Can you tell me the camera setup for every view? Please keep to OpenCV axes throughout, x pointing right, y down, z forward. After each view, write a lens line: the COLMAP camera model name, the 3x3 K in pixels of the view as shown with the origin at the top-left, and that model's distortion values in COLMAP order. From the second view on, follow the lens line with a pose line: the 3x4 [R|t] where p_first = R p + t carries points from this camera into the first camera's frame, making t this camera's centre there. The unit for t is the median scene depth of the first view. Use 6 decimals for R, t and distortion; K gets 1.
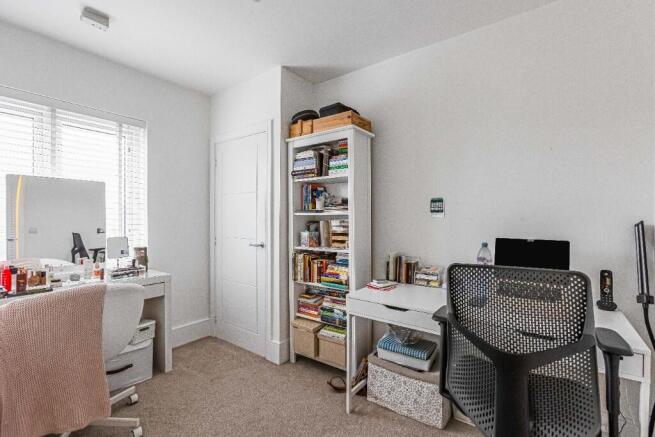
lens RADIAL K [[299.2, 0, 323.4], [0, 299.2, 218.1], [0, 0, 1]] dist [0.021701, 0.001515]
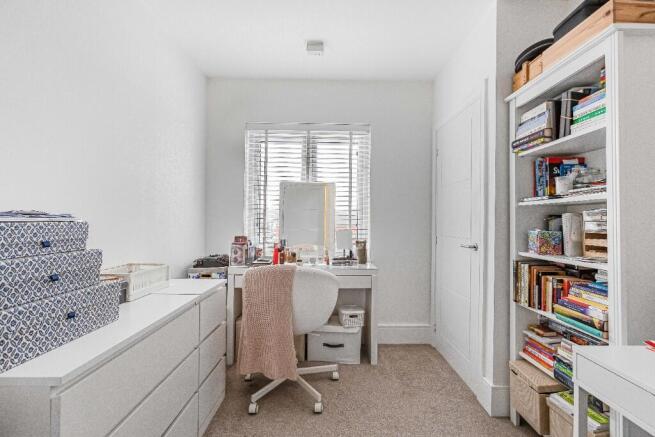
lens RADIAL K [[299.2, 0, 329.9], [0, 299.2, 217.2], [0, 0, 1]] dist [0.021701, 0.001515]
pose [[0.620746, -0.006919, -0.783981, 0.183381], [-0.004494, 0.999913, -0.012383, 0.028117], [0.783999, 0.011210, 0.620661, 0.251623]]
